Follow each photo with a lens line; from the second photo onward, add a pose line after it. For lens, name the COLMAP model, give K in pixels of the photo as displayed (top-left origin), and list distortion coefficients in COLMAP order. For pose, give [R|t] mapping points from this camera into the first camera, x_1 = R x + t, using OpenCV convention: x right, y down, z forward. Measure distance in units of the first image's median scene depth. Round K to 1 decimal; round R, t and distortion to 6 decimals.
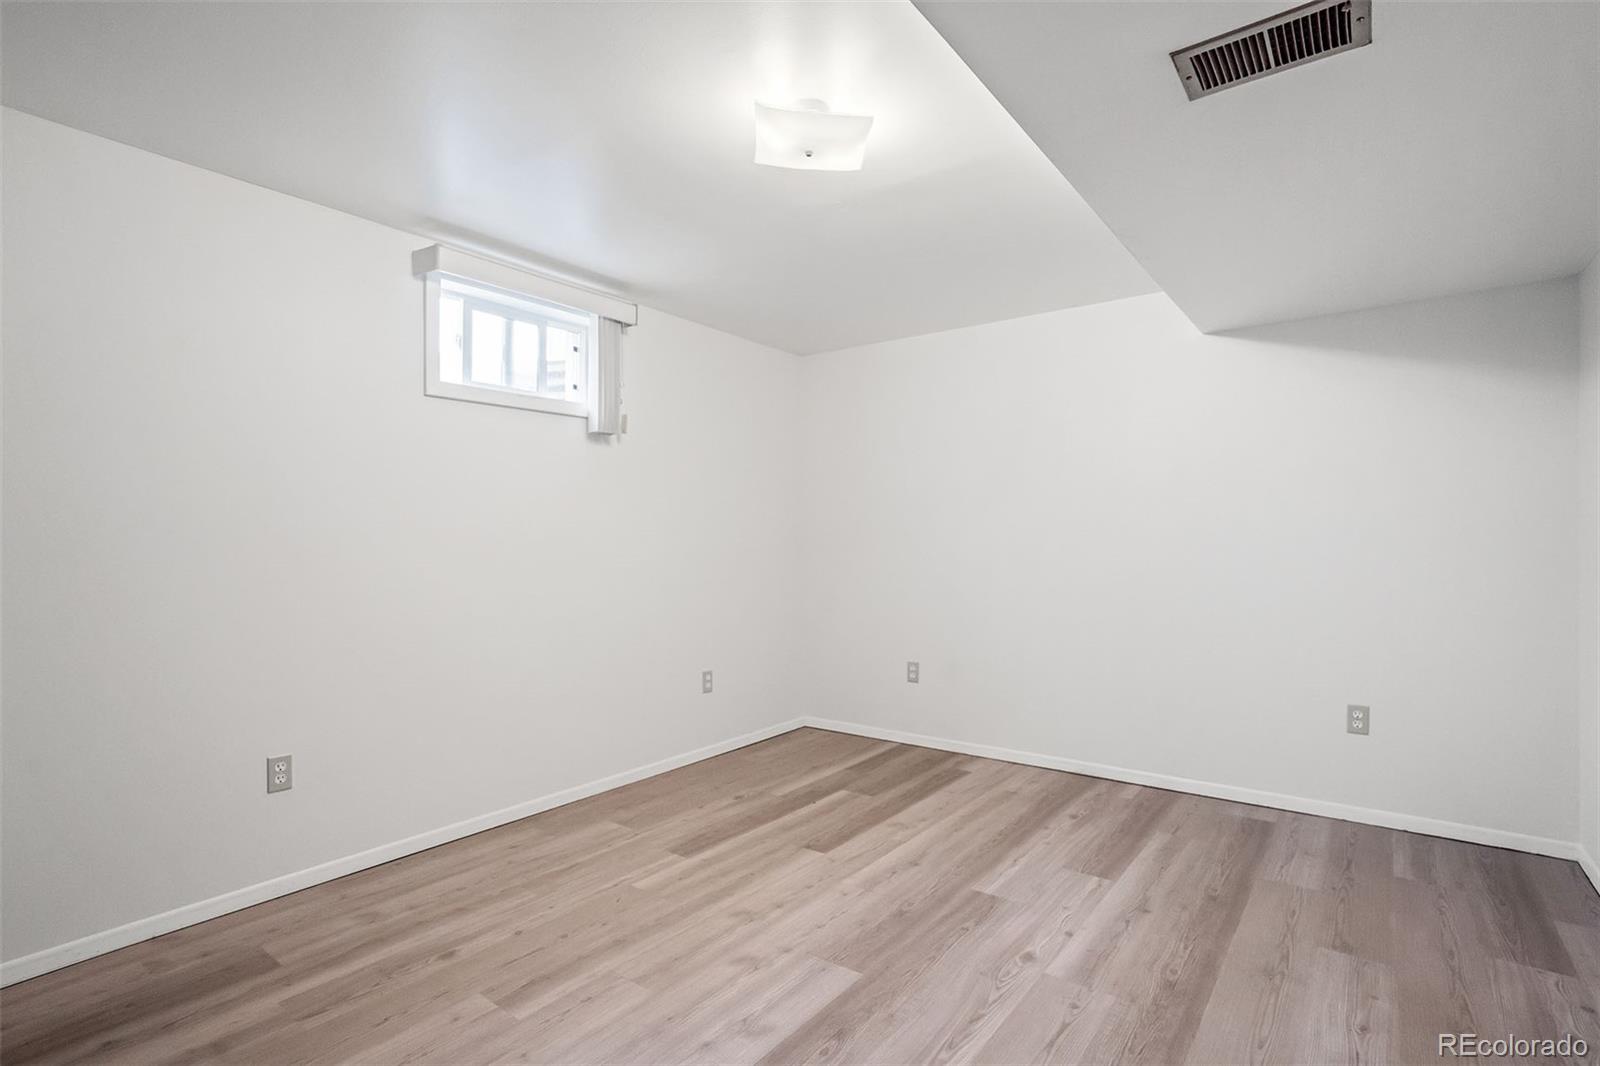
lens RADIAL K [[764.6, 0, 794.3], [0, 764.6, 544.7], [0, 0, 1]] dist [-0.043073, 0.020529]
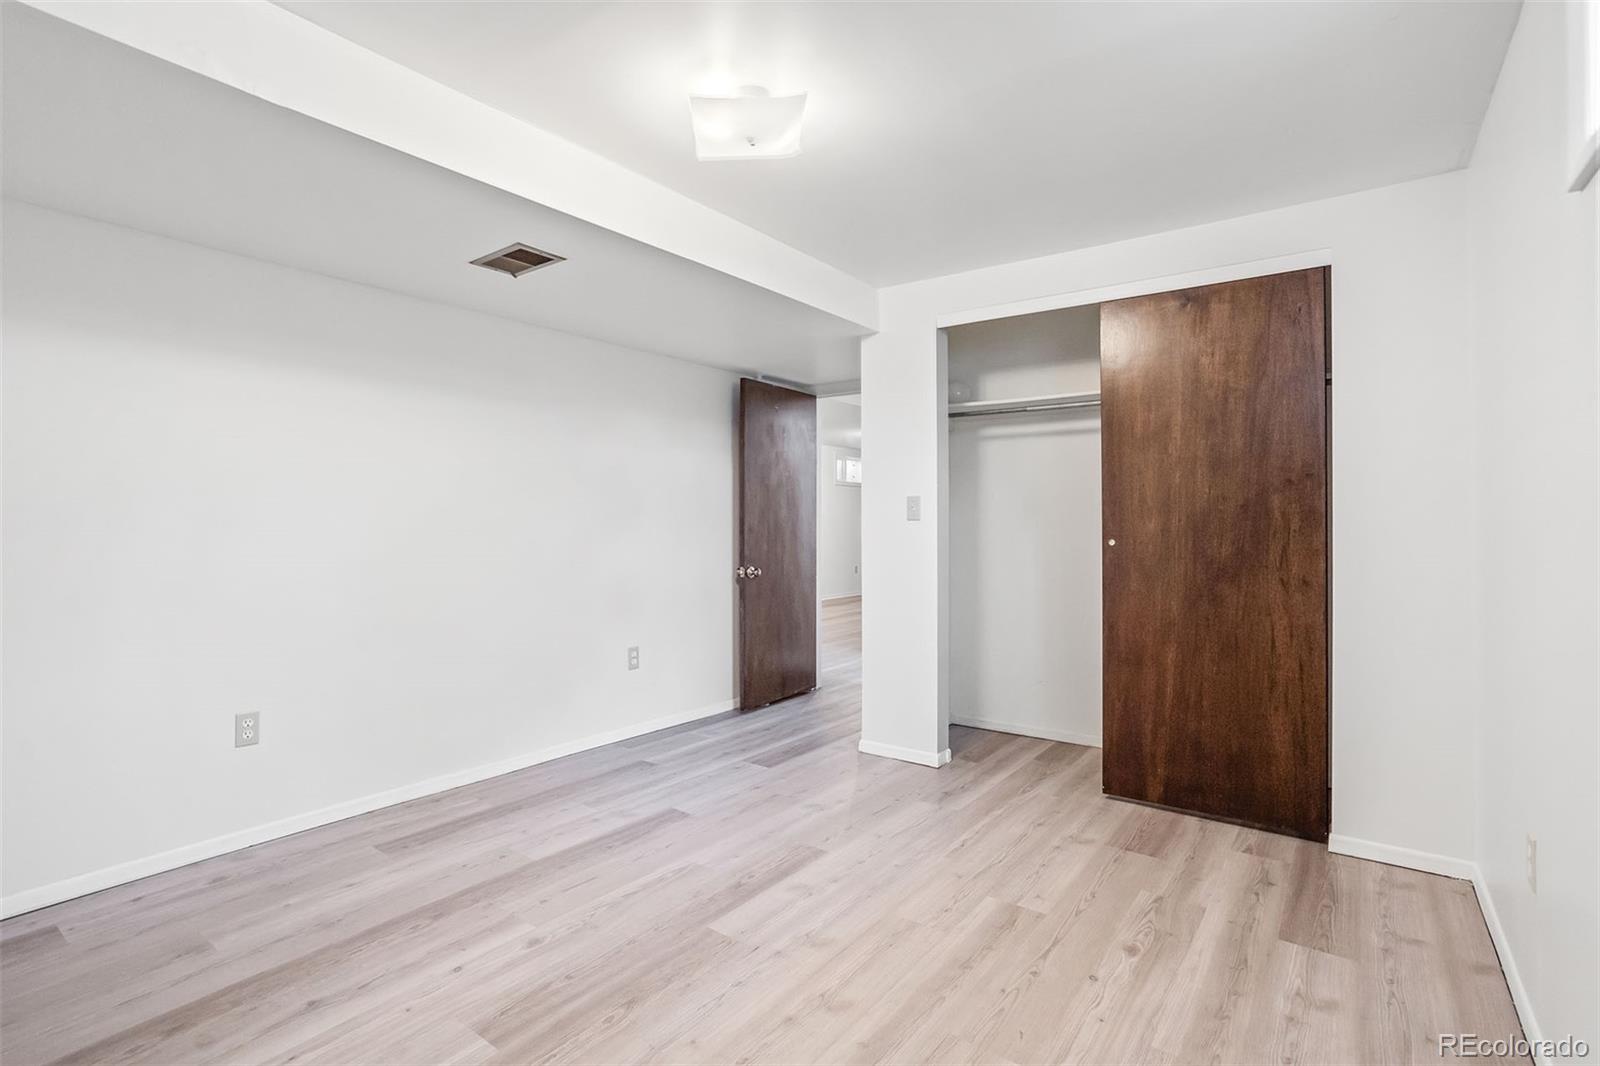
lens RADIAL K [[764.6, 0, 794.3], [0, 764.6, 544.7], [0, 0, 1]] dist [-0.043073, 0.020529]
pose [[-0.999851, 0.004928, -0.016553, -0.016962], [0.004472, 0.999612, 0.027488, -0.000635], [0.016682, 0.027410, -0.999485, 1.940101]]
